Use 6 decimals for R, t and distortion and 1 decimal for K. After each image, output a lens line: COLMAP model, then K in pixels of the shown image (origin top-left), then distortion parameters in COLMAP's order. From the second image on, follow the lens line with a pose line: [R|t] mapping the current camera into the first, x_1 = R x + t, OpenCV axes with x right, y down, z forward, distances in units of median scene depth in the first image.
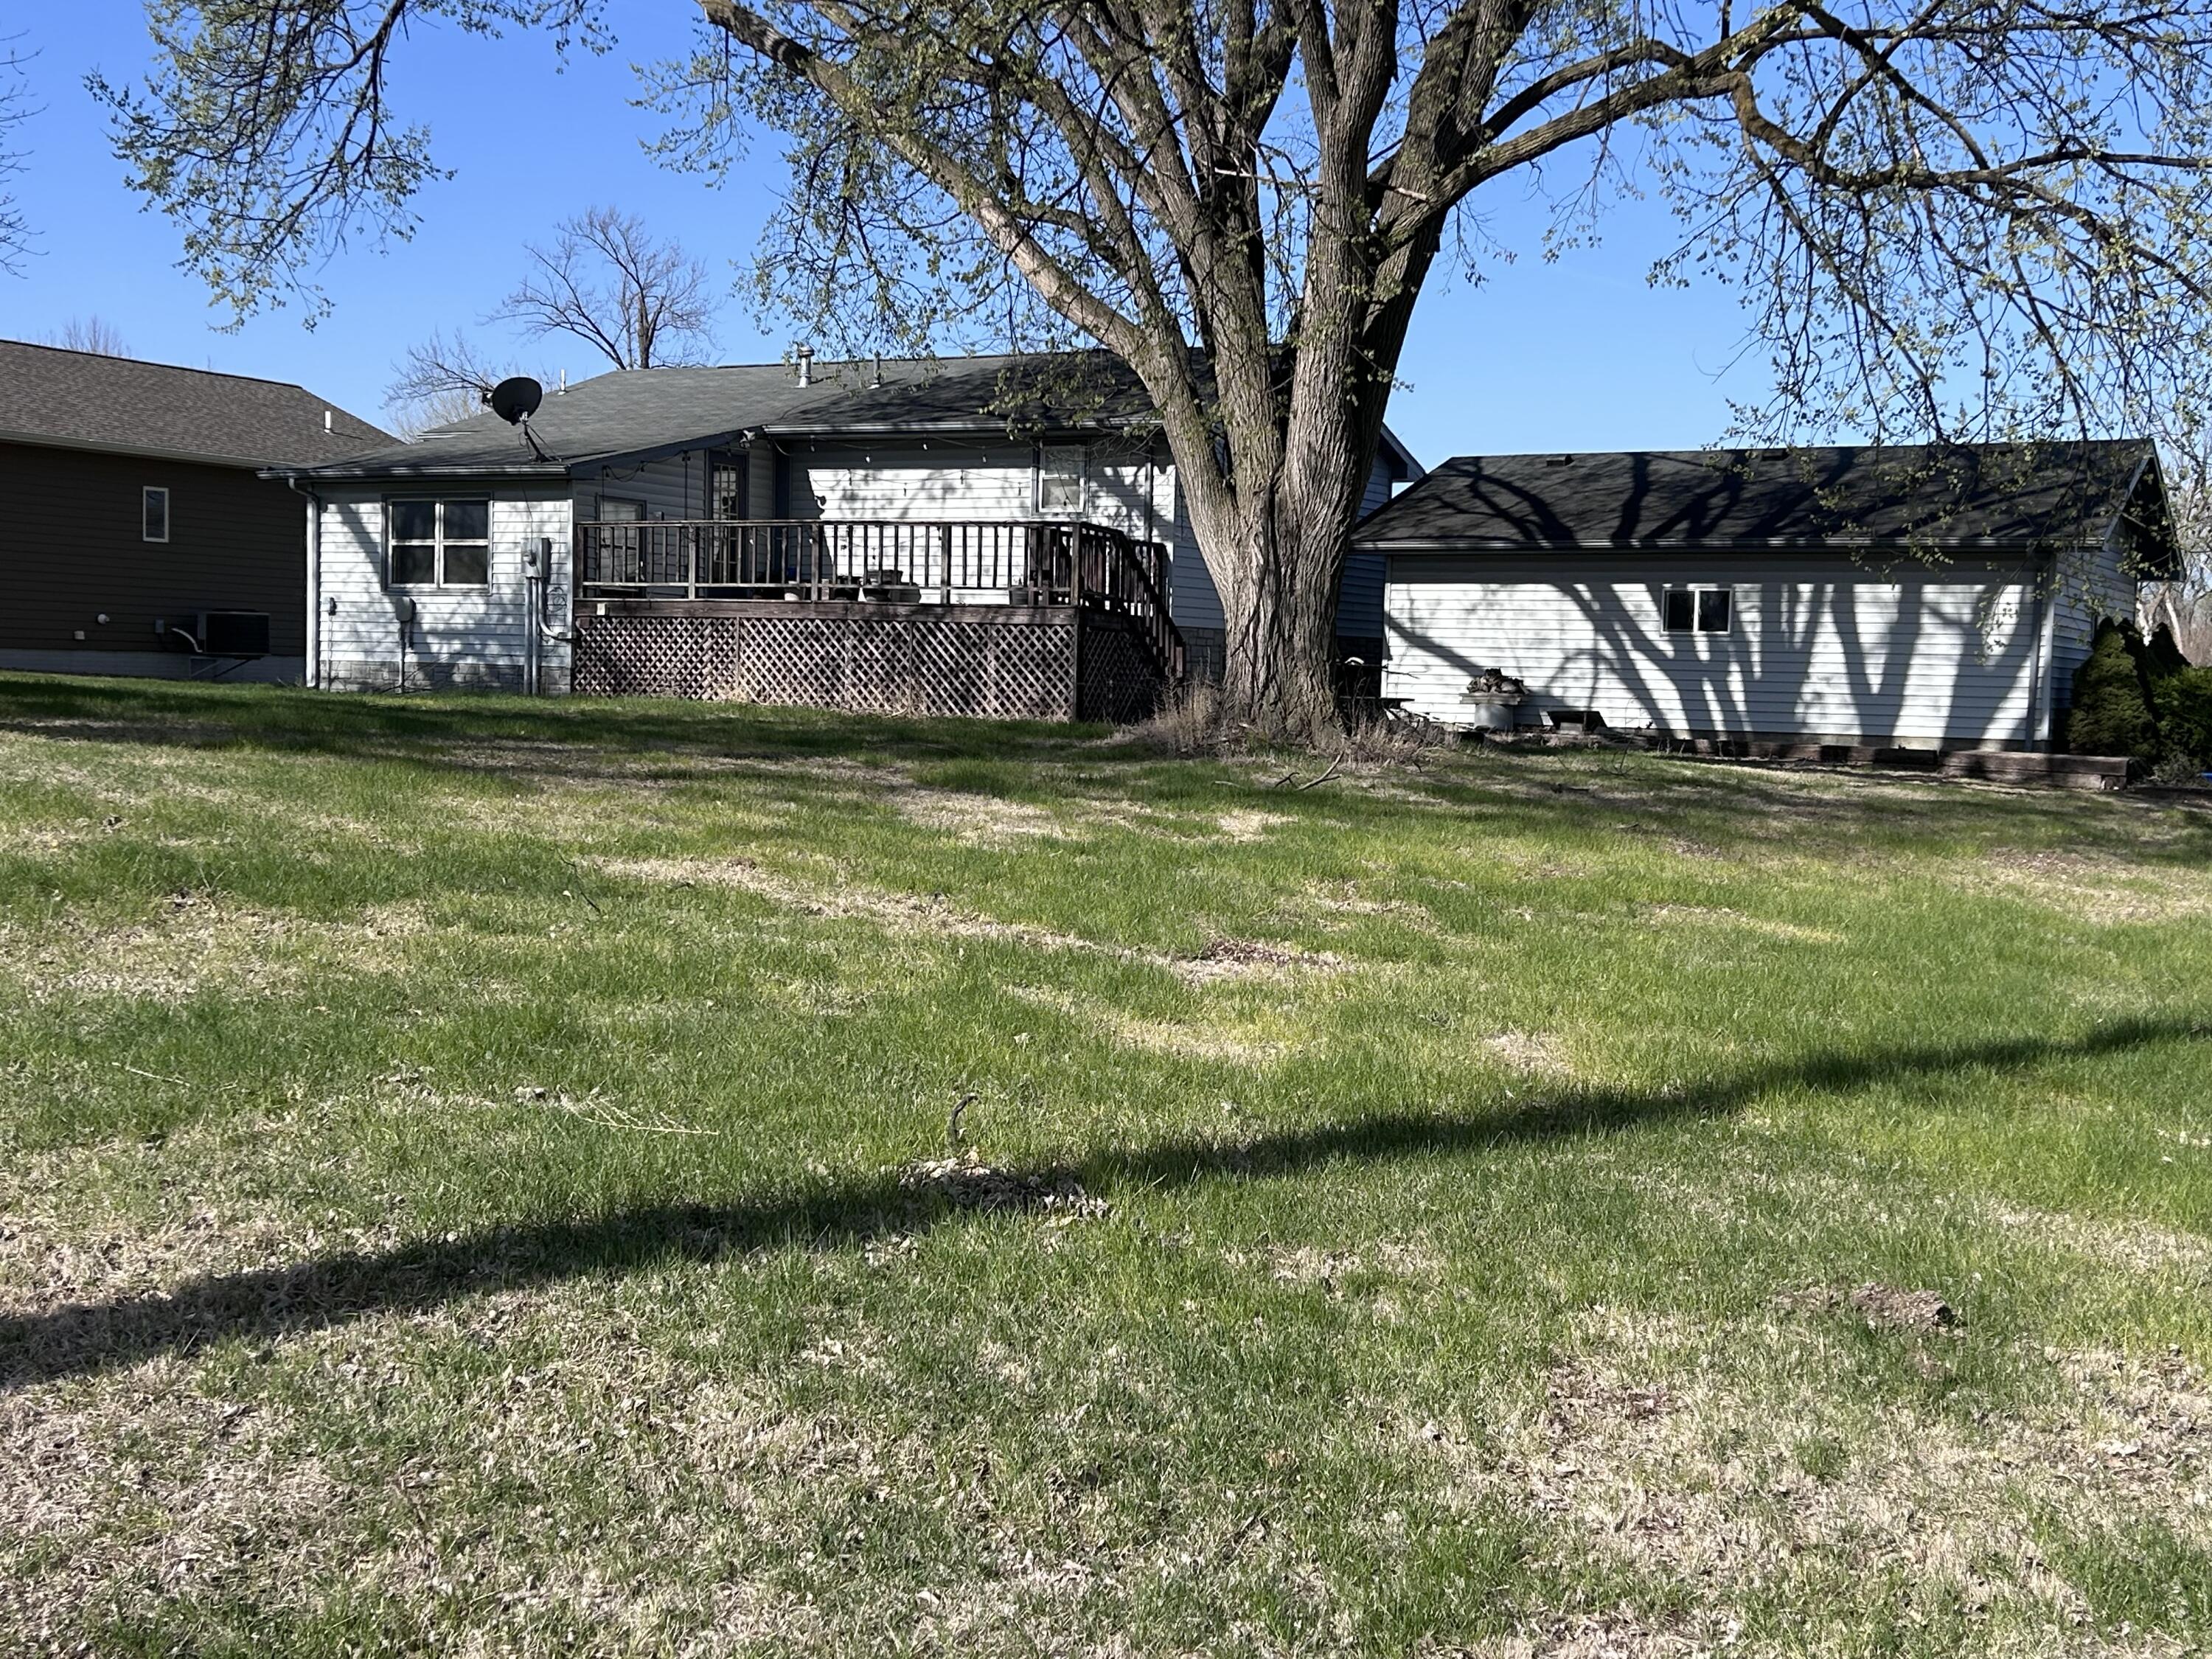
lens RADIAL K [[2555.8, 0, 1106.0], [0, 2555.8, 829.5], [0, 0, 1]] dist [0.207309, -0.650545]
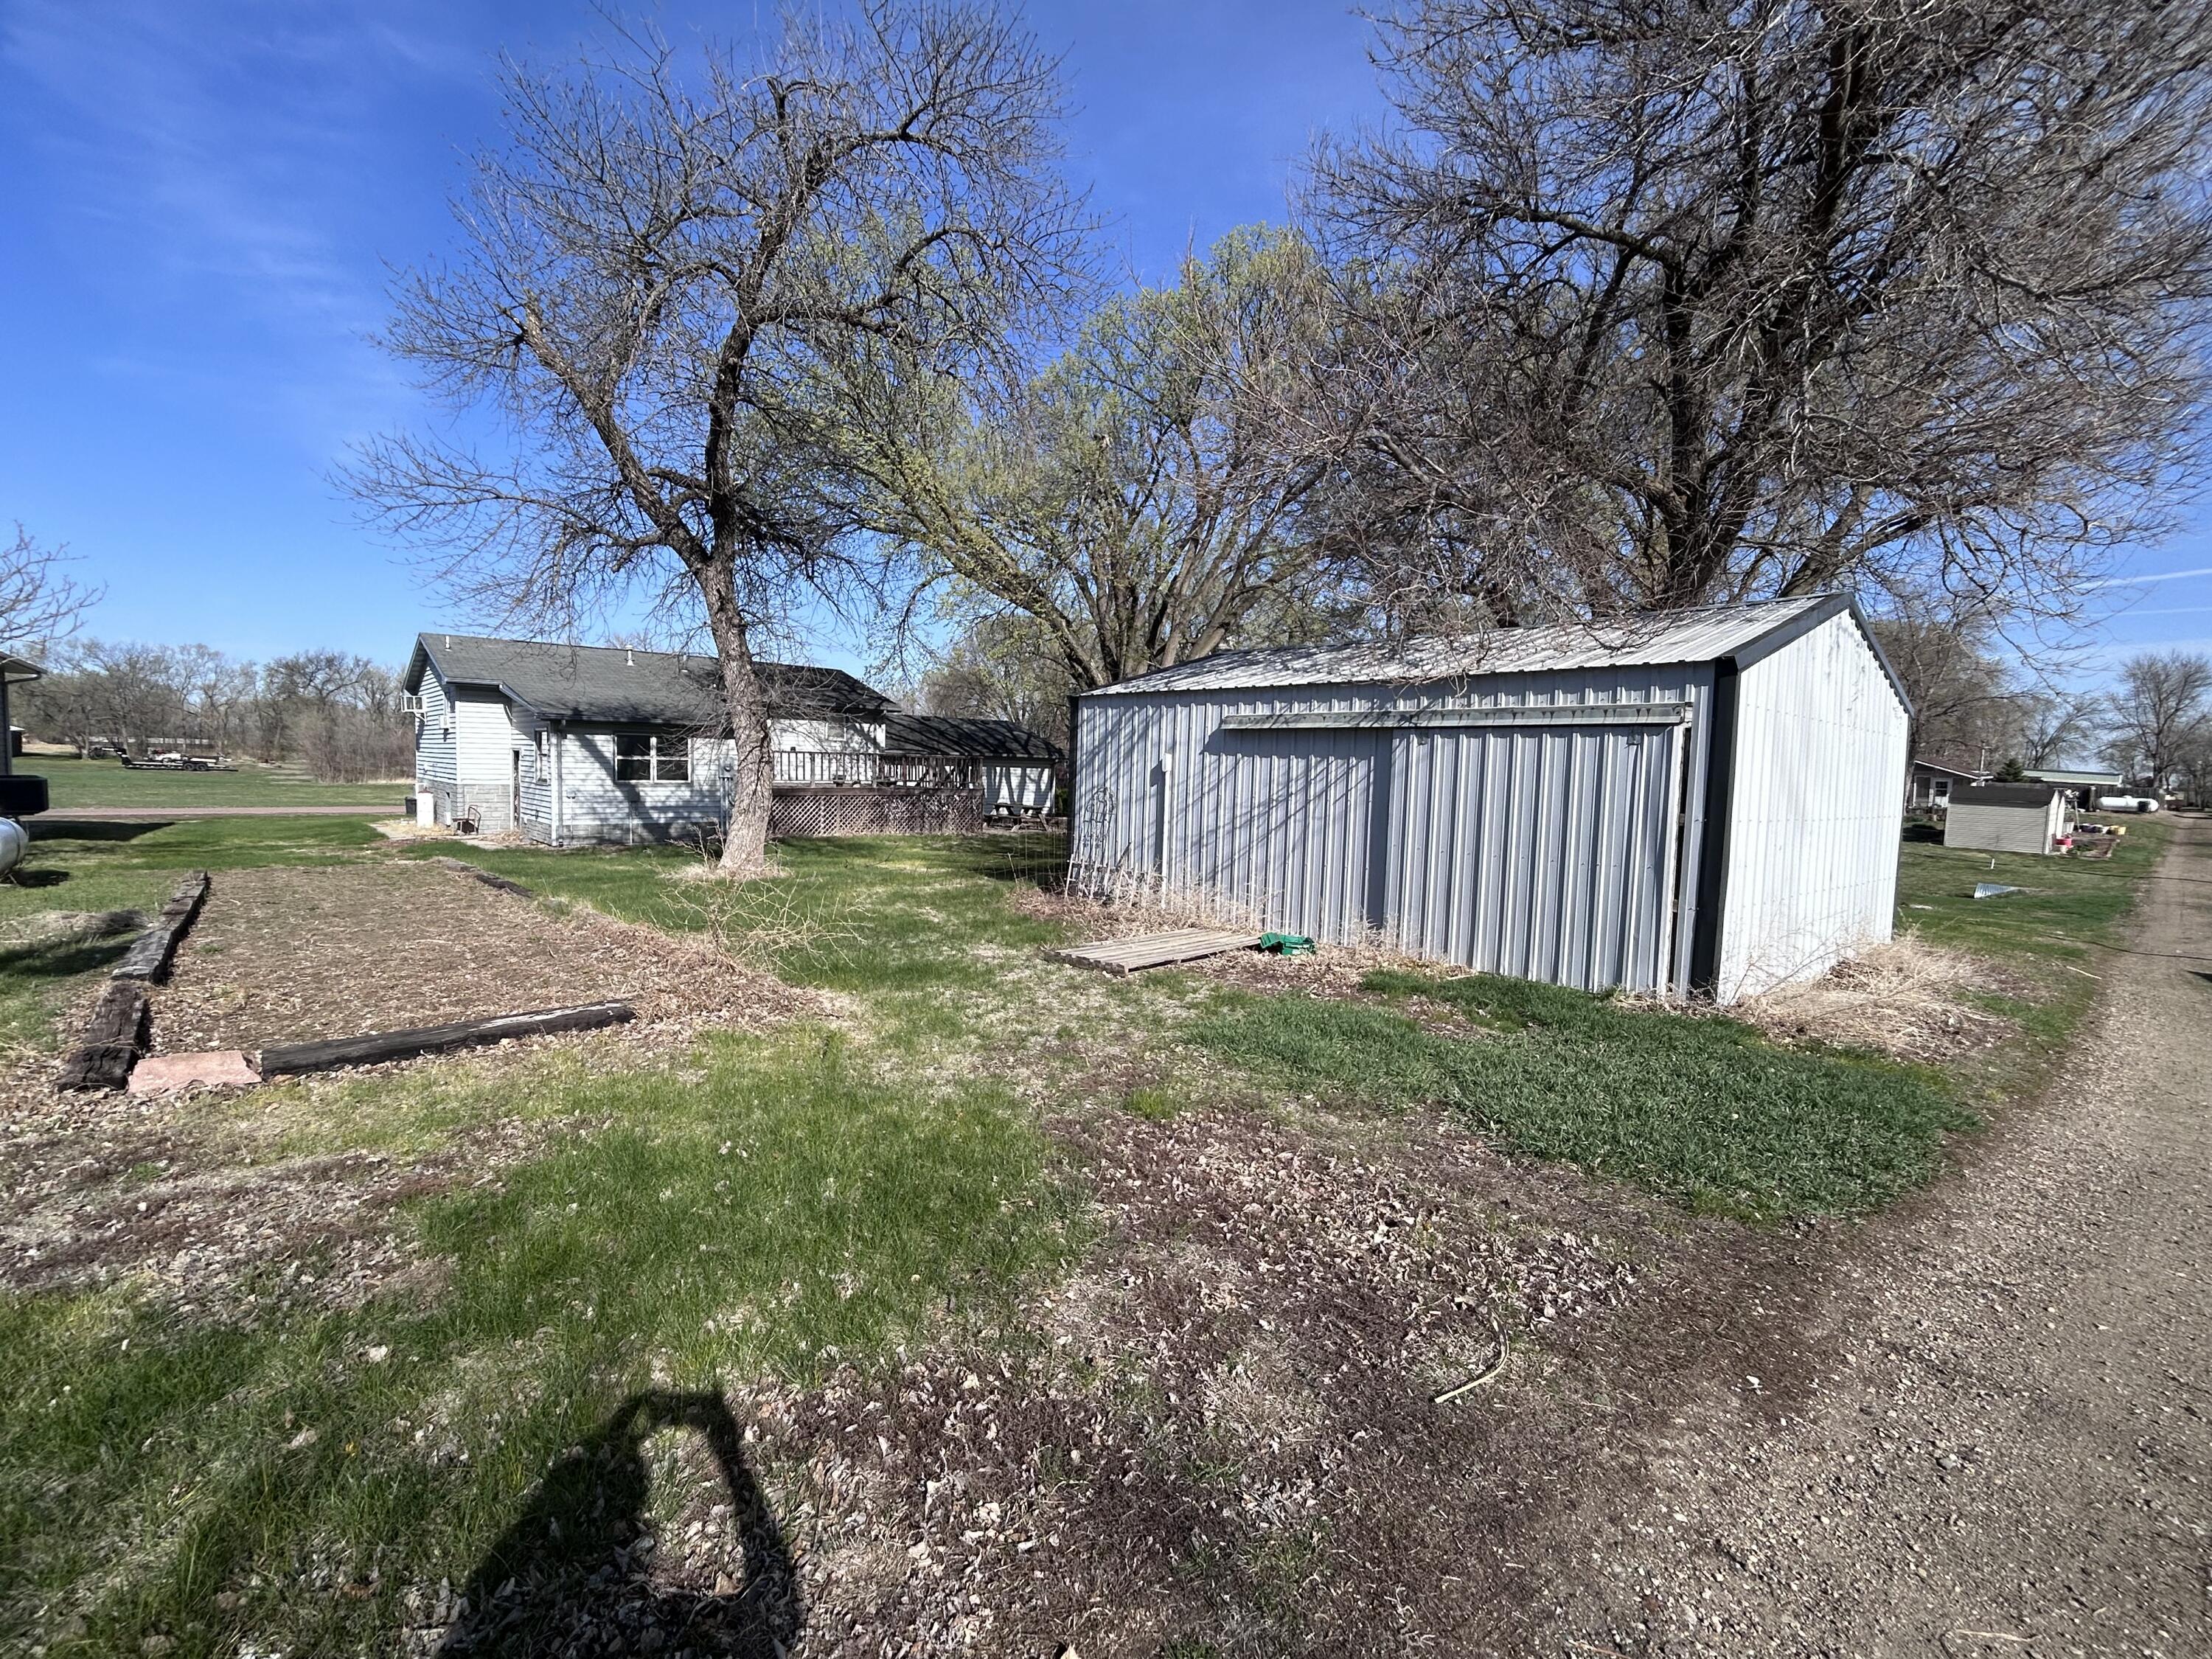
lens RADIAL K [[961.5, 0, 1106.0], [0, 961.5, 829.5], [0, 0, 1]] dist [0.000529, -0.000571]
pose [[0.378261, -0.075009, 0.922655, -1.352985], [0.036315, 0.997147, 0.066177, -0.164874], [-0.924987, 0.008474, 0.379905, 0.769798]]
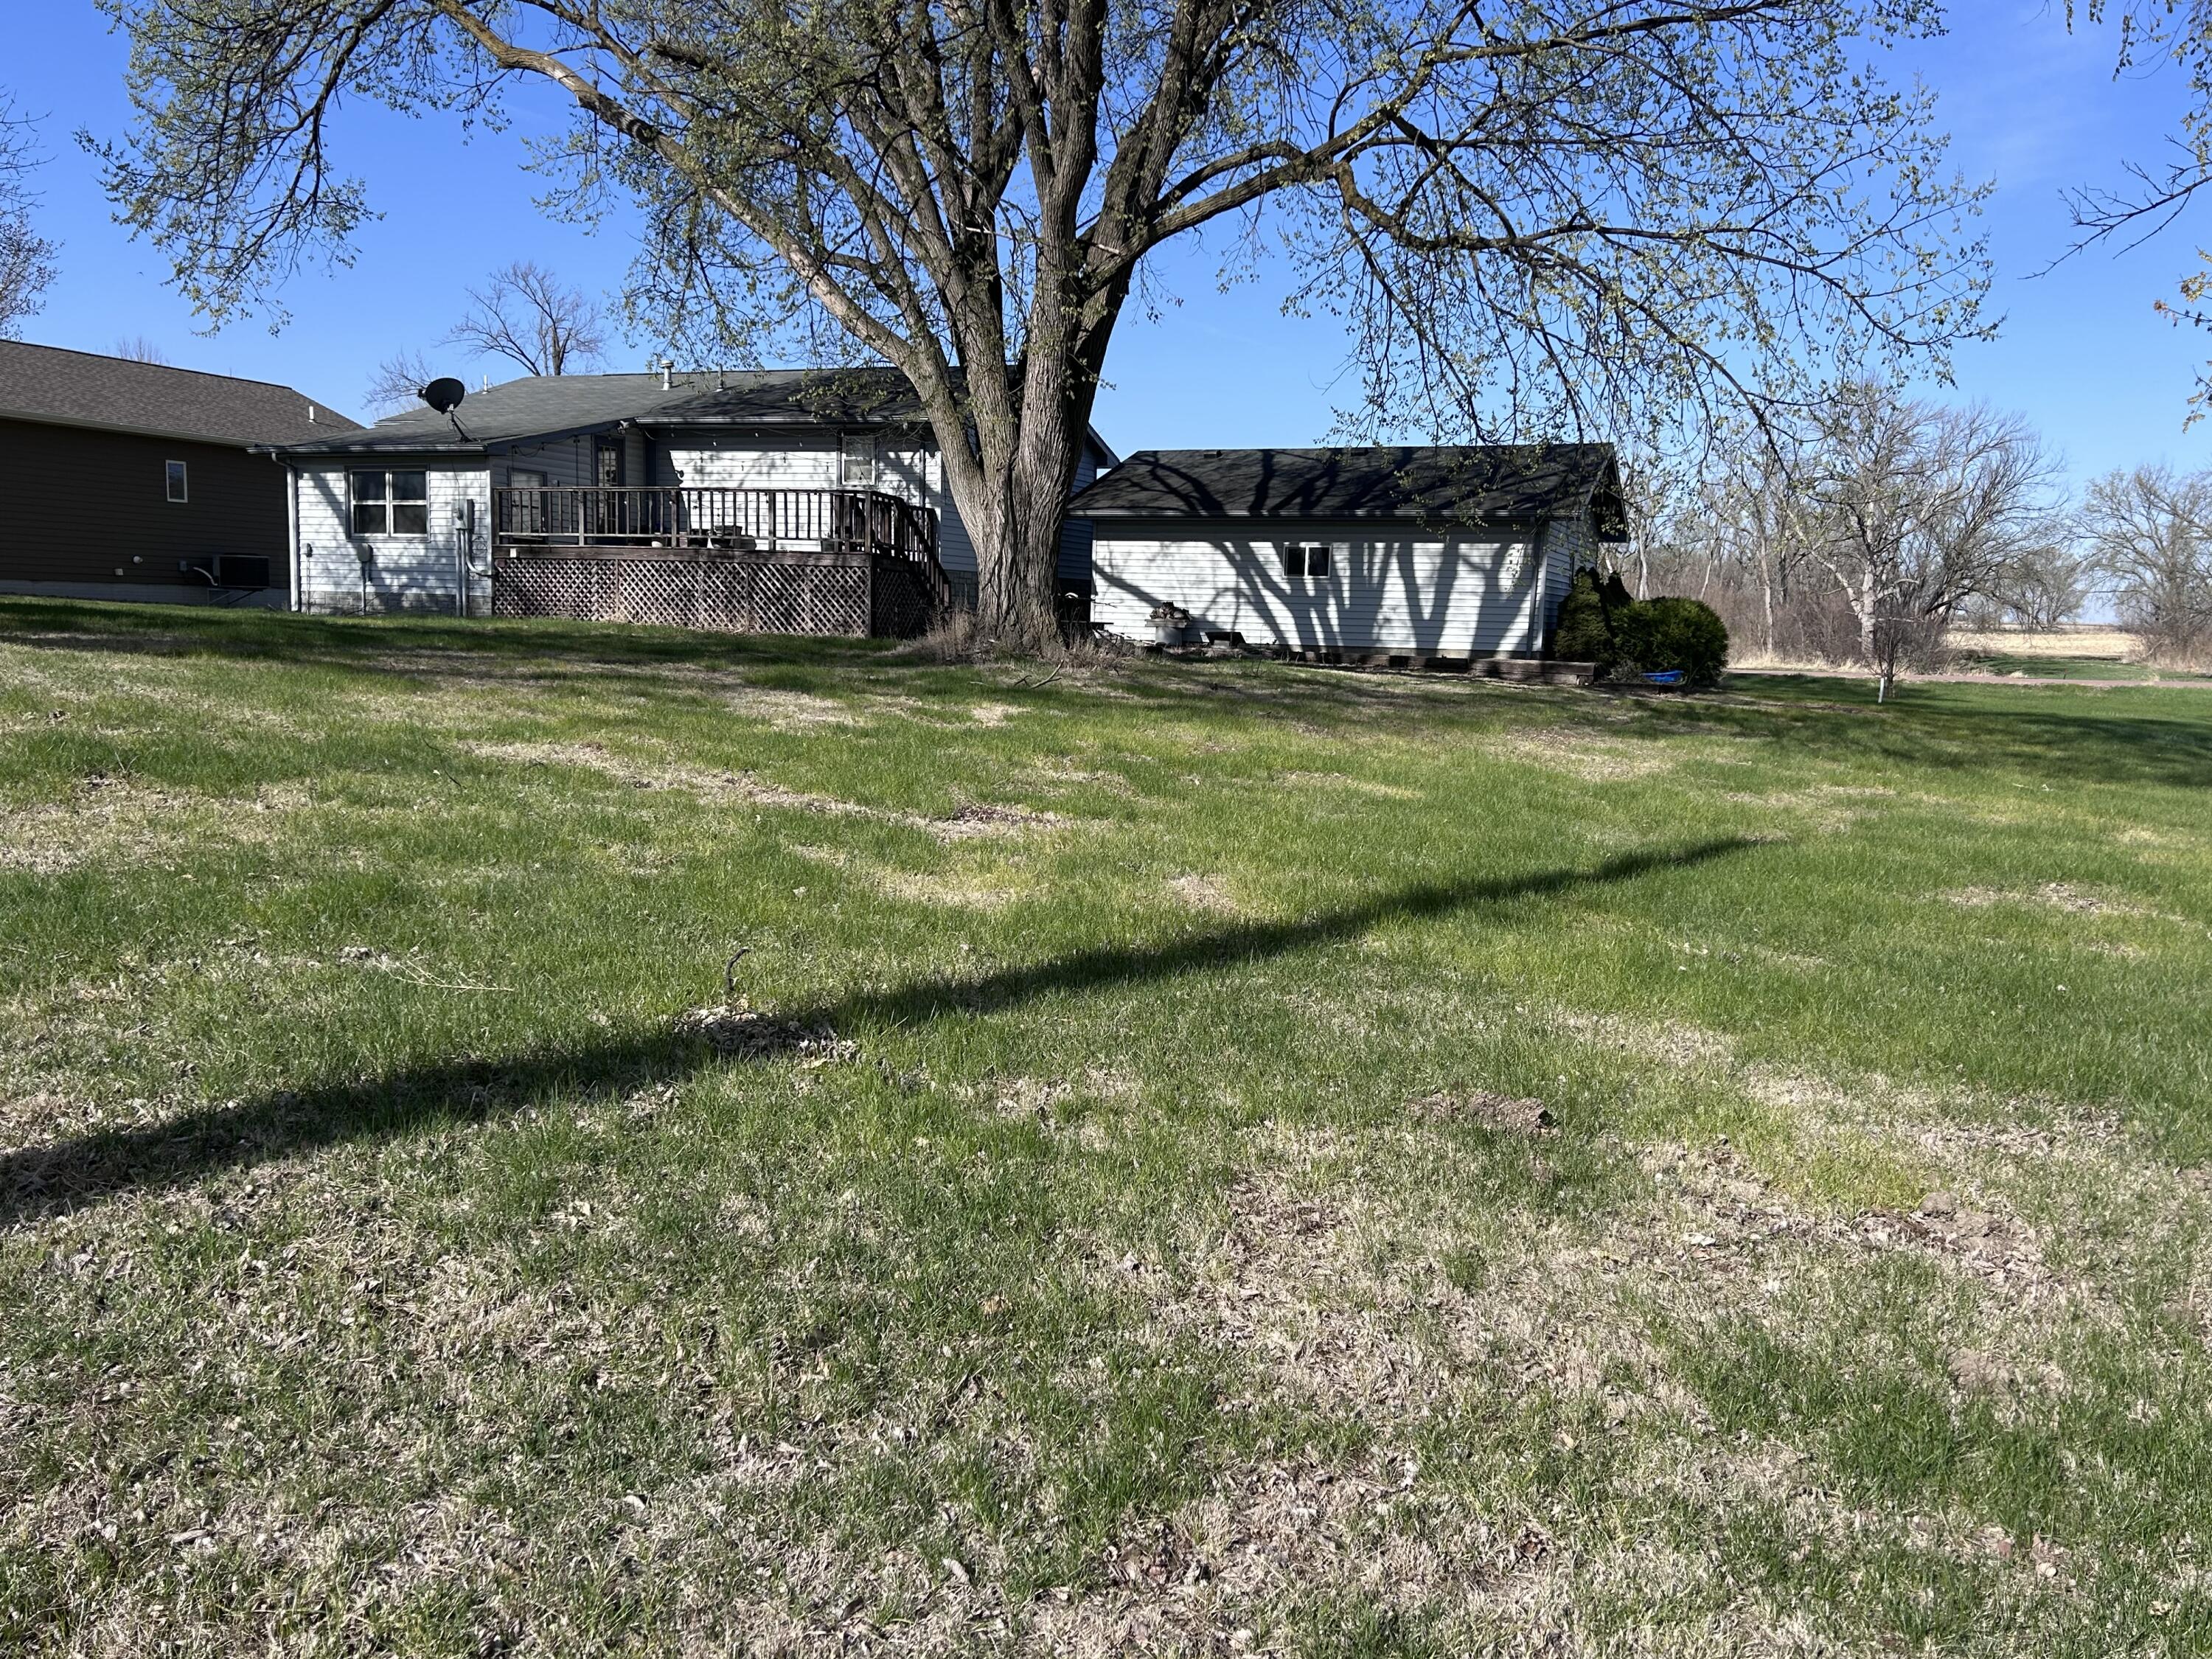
lens RADIAL K [[1745.5, 0, 1106.0], [0, 1745.5, 829.5], [0, 0, 1]] dist [0.120382, -0.218421]
pose [[0.993345, -0.011987, 0.114548, 0.007235], [0.004417, 0.997802, 0.066111, -0.001324], [-0.115089, -0.065165, 0.991215, 0.062394]]
